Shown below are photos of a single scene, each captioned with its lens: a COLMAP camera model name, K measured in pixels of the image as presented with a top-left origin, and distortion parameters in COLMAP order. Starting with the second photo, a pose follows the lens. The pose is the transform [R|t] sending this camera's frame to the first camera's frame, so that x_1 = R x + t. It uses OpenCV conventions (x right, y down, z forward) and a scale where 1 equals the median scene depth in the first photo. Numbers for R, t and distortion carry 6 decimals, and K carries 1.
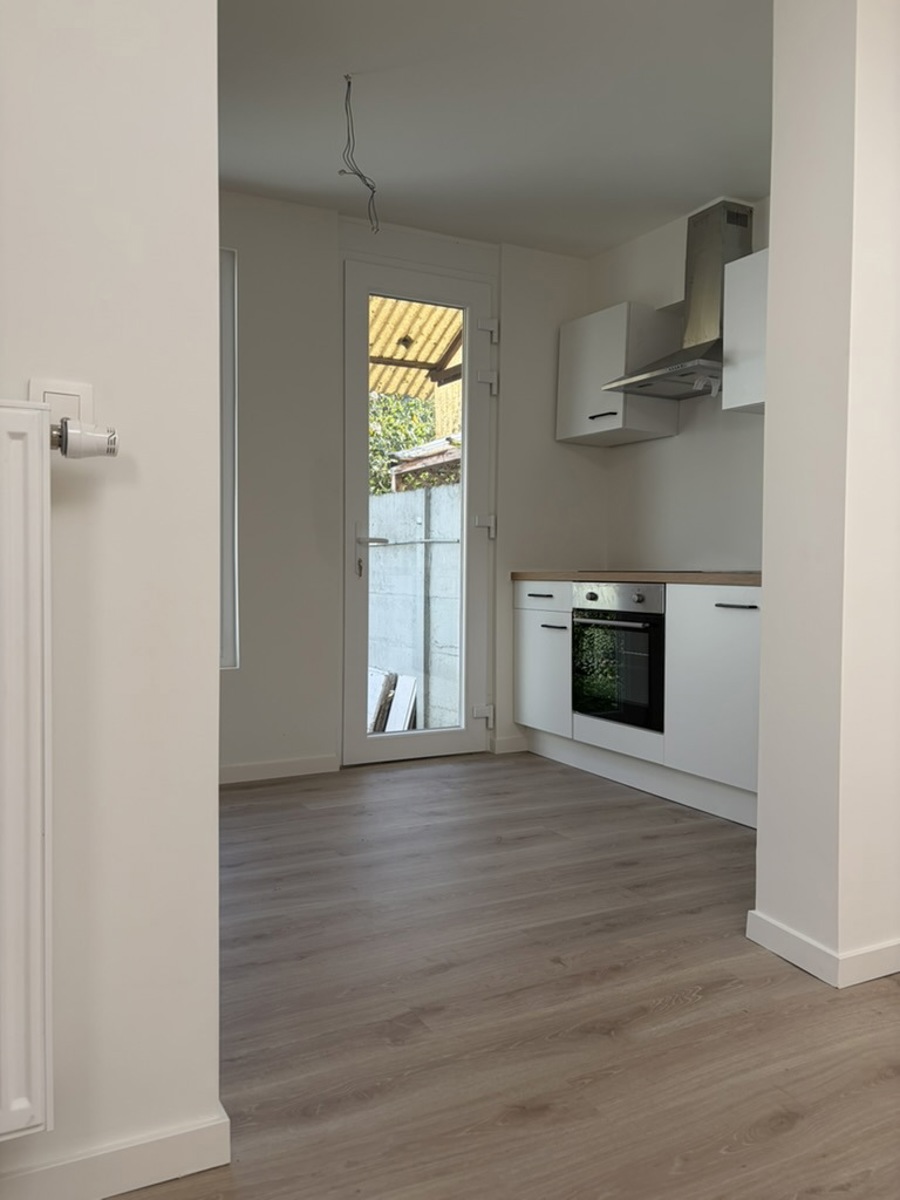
lens RADIAL K [[915.2, 0, 450.0], [0, 915.2, 600.0], [0, 0, 1]] dist [-0.006269, -0.000866]
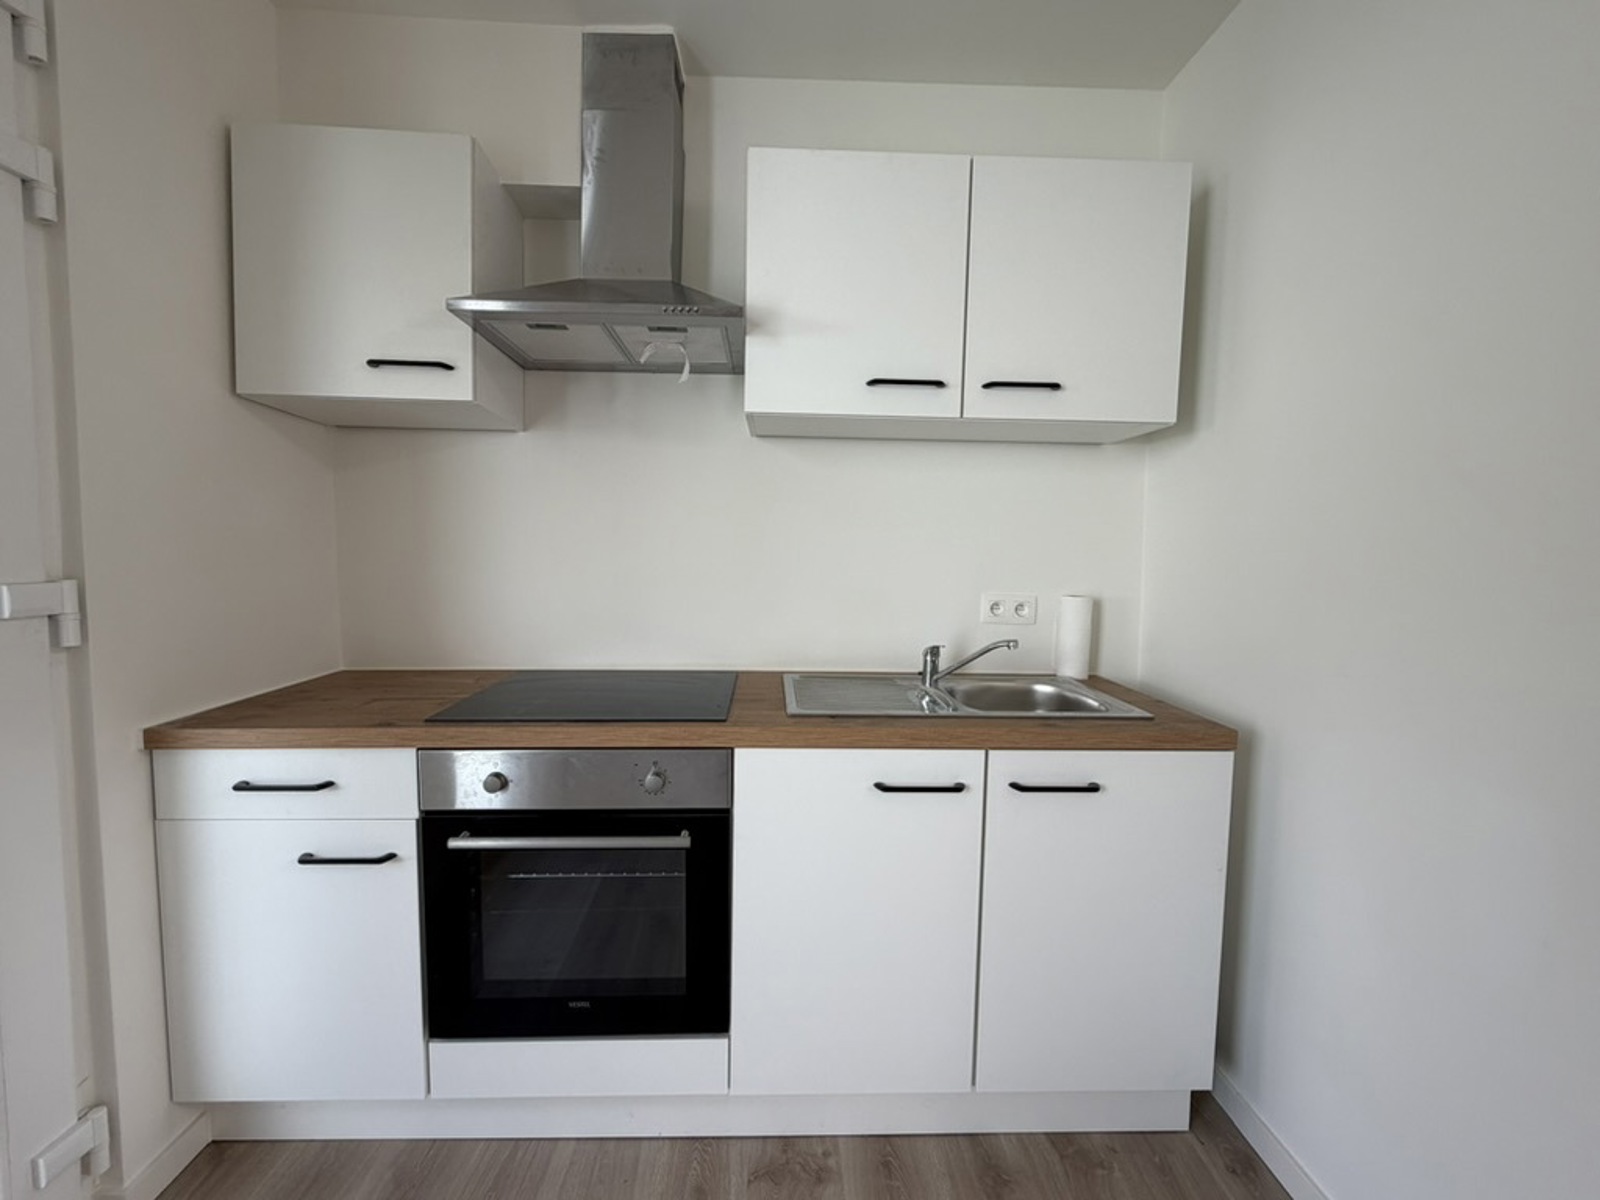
lens RADIAL K [[690.5, 0, 800.0], [0, 690.5, 600.0], [0, 0, 1]] dist [0.000728, 0.000267]
pose [[0.444539, -0.062842, 0.893553, -0.069293], [0.015925, 0.997933, 0.062260, -0.106363], [-0.895618, -0.013447, 0.444621, 0.699437]]
